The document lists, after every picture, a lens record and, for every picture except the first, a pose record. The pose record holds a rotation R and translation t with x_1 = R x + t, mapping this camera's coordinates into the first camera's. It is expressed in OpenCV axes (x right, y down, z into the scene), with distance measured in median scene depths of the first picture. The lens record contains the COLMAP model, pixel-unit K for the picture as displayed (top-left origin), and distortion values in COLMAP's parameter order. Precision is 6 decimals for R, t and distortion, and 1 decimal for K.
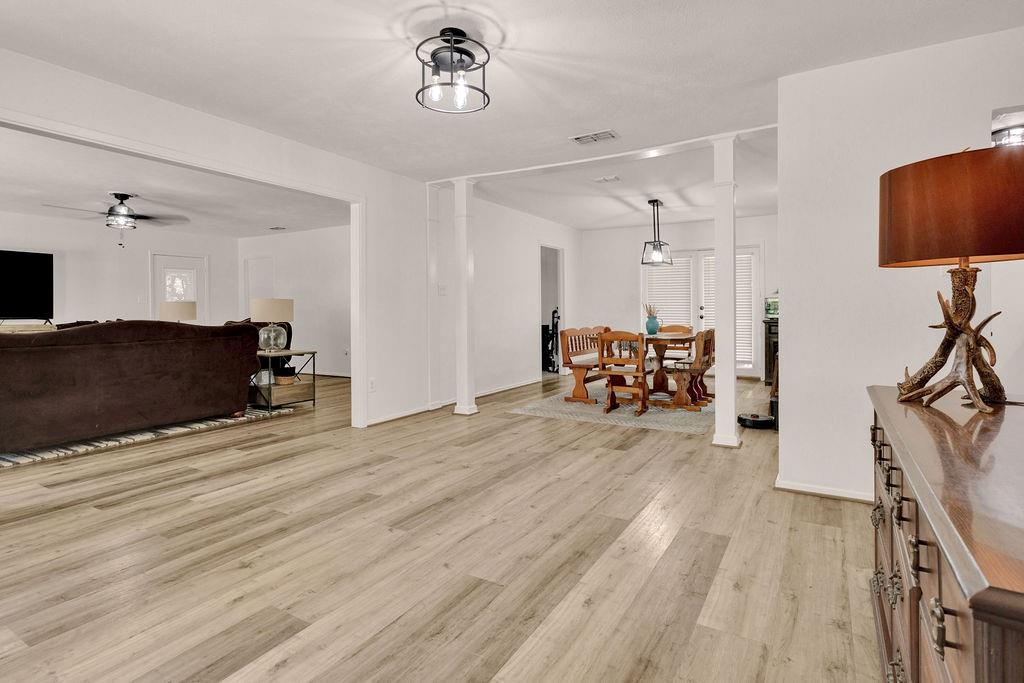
lens RADIAL K [[512.7, 0, 516.1], [0, 512.7, 309.4], [0, 0, 1]] dist [0.003498, 0.000000]
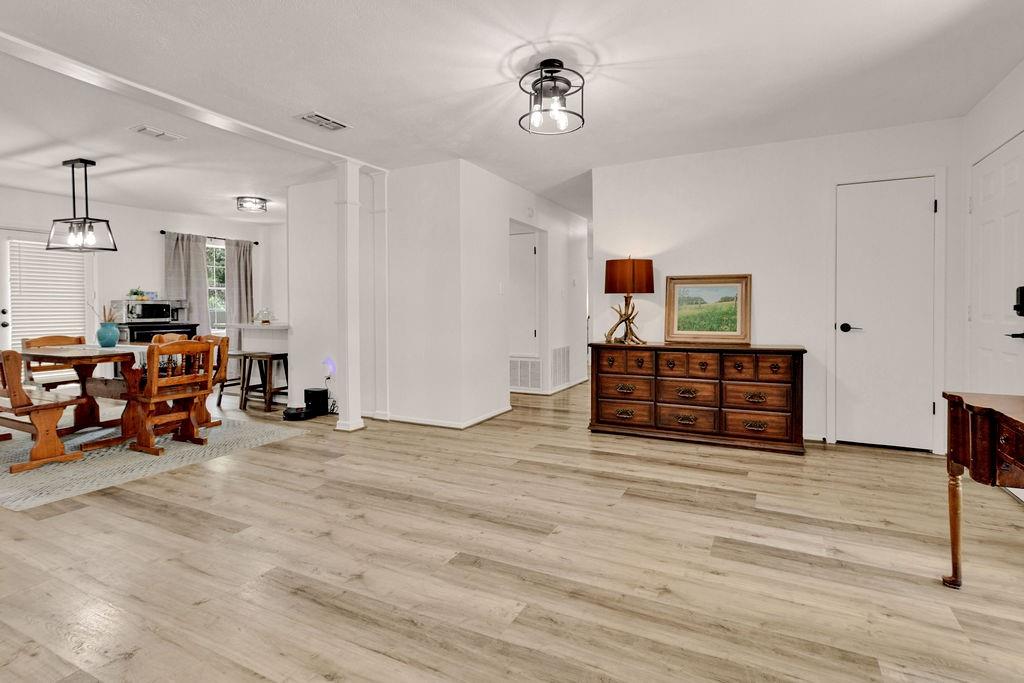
lens RADIAL K [[512.7, 0, 516.1], [0, 512.7, 309.4], [0, 0, 1]] dist [0.003498, 0.000000]
pose [[-0.070600, 0.005573, 0.997489, -1.238680], [0.005547, 0.999971, -0.005194, 0.005424], [-0.997489, 0.005167, -0.070629, 1.157353]]
